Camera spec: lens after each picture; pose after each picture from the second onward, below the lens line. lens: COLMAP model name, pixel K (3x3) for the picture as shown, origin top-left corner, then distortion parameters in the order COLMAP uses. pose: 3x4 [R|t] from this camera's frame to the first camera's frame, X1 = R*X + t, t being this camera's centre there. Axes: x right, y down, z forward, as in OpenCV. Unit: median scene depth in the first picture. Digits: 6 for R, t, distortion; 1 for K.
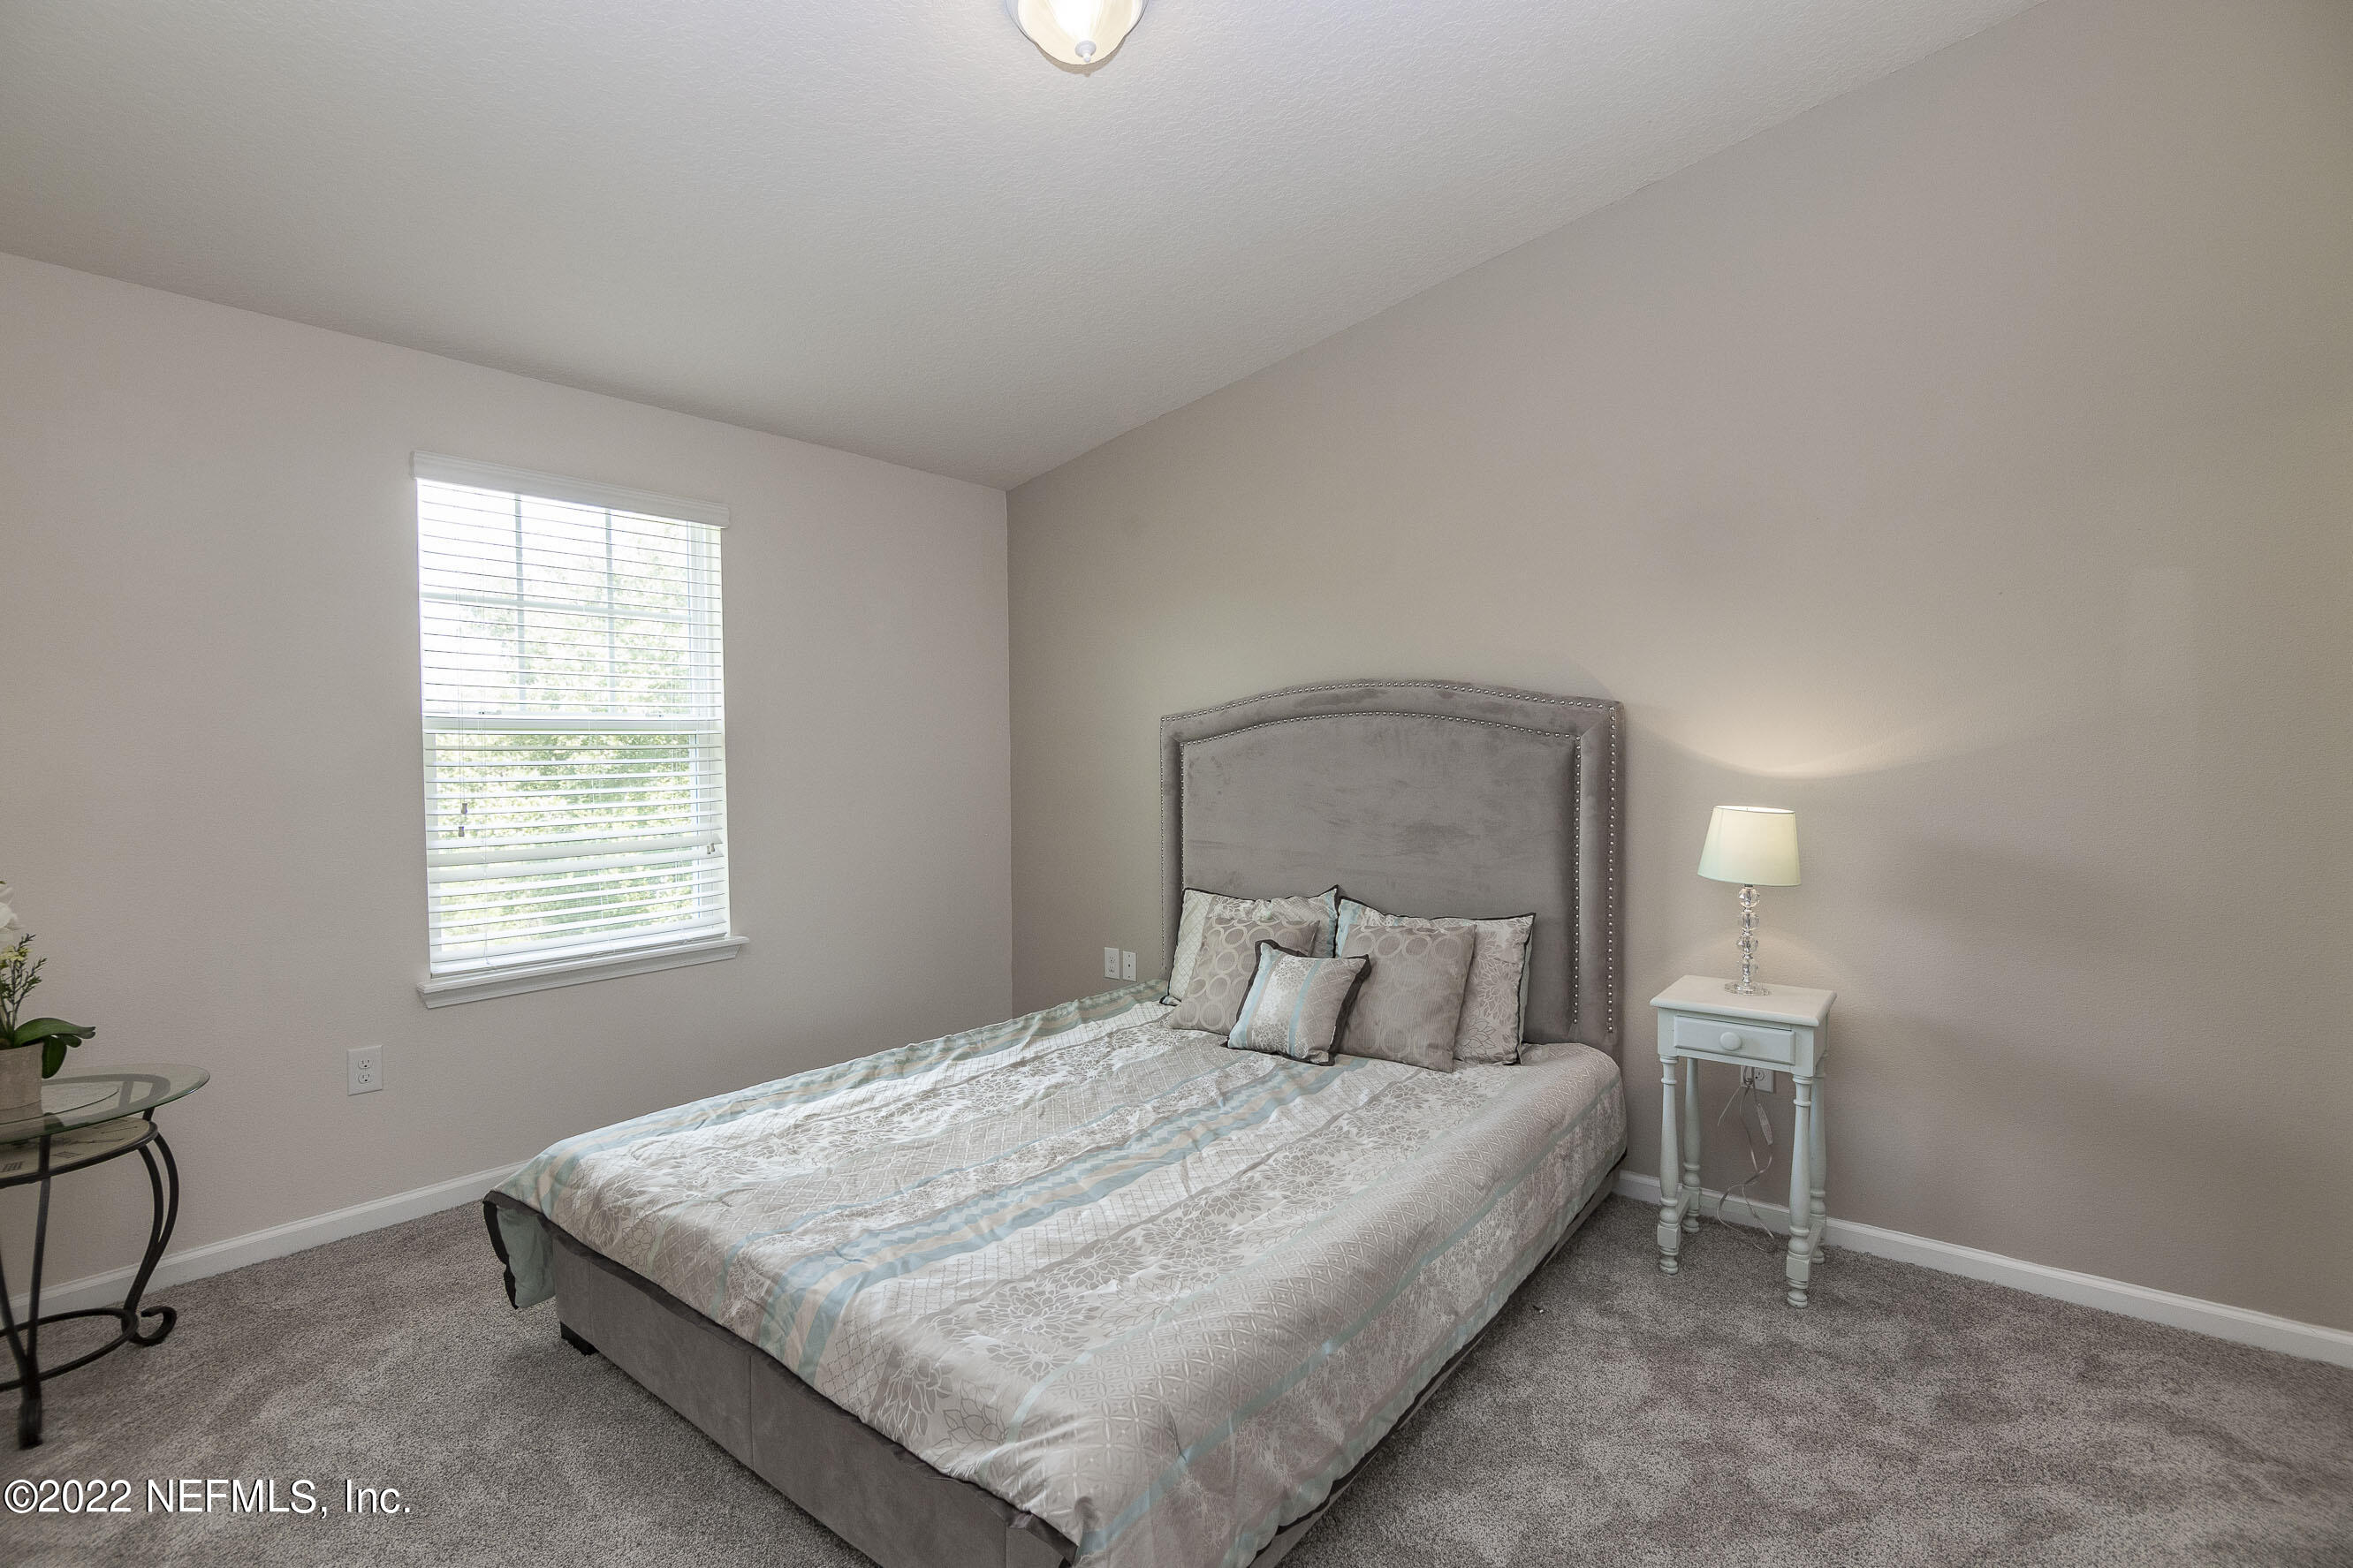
lens RADIAL K [[1033.6, 0, 1176.5], [0, 1033.6, 784.0], [0, 0, 1]] dist [-0.024437, -0.000155]
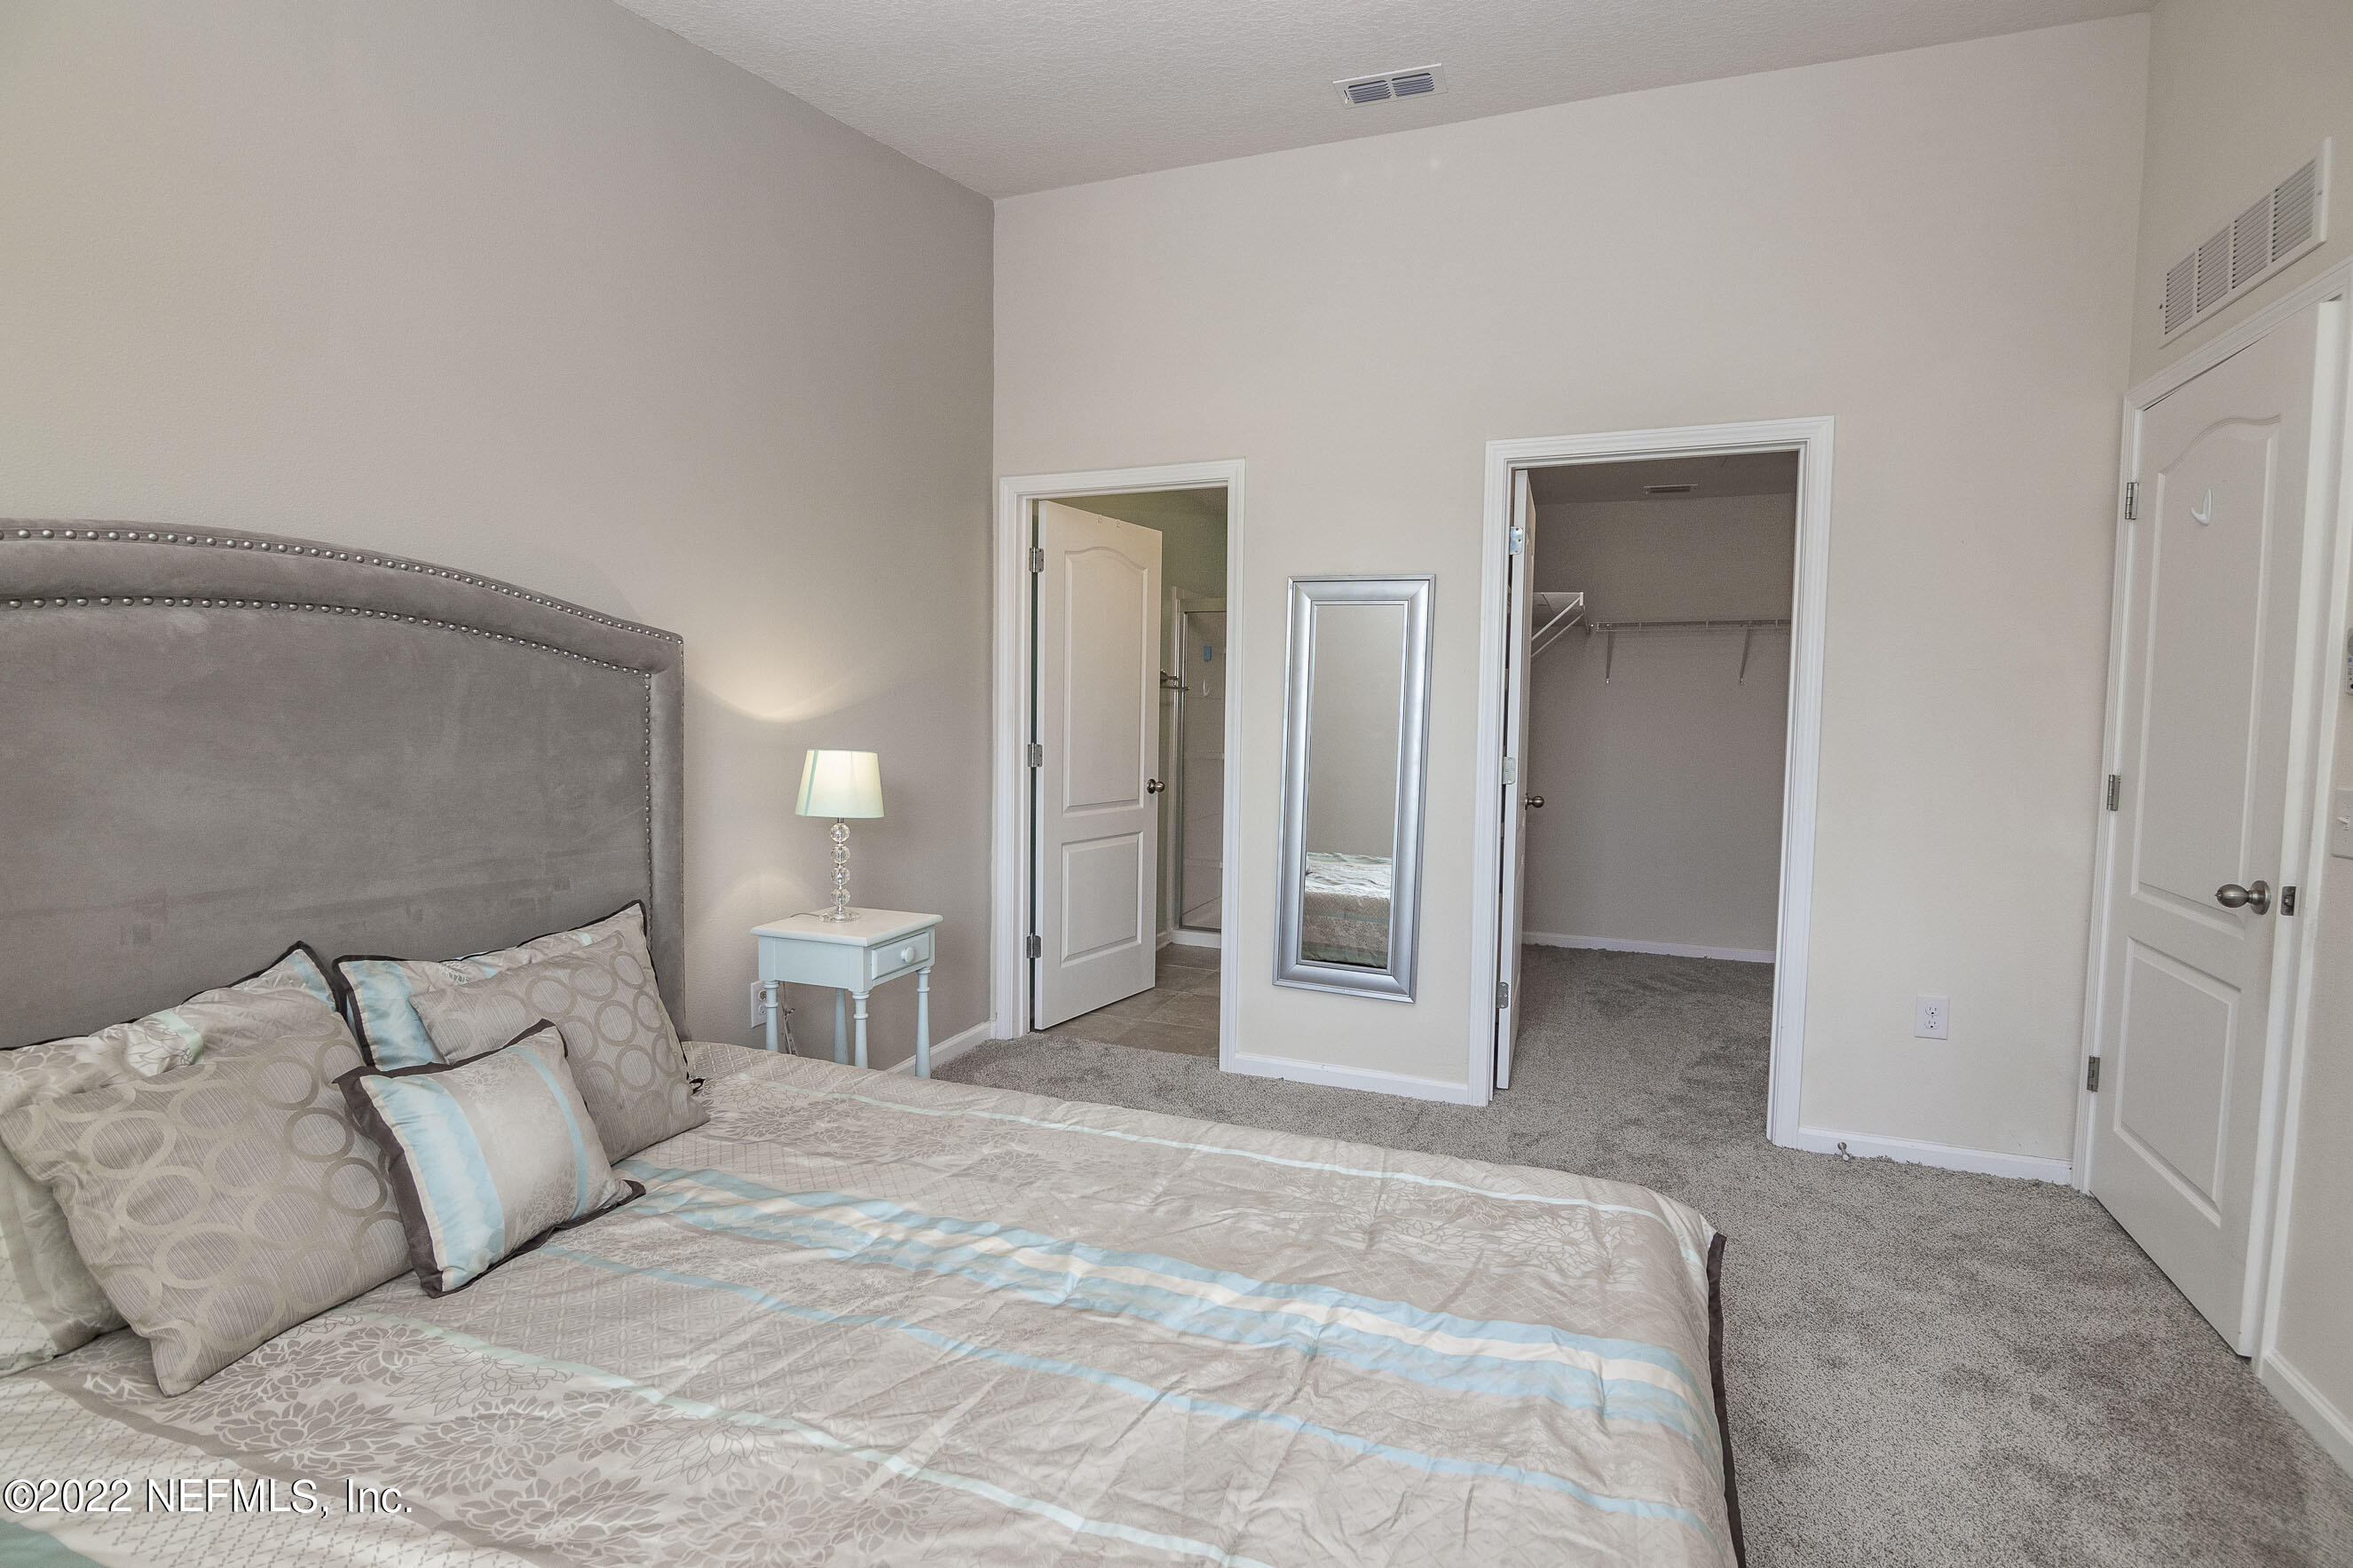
lens RADIAL K [[1033.6, 0, 1176.5], [0, 1033.6, 784.0], [0, 0, 1]] dist [-0.024437, -0.000155]
pose [[-0.269584, -0.068160, 0.960562, -0.582697], [0.007098, 0.997324, 0.072761, -0.017838], [-0.962951, 0.026433, -0.268379, 0.949972]]
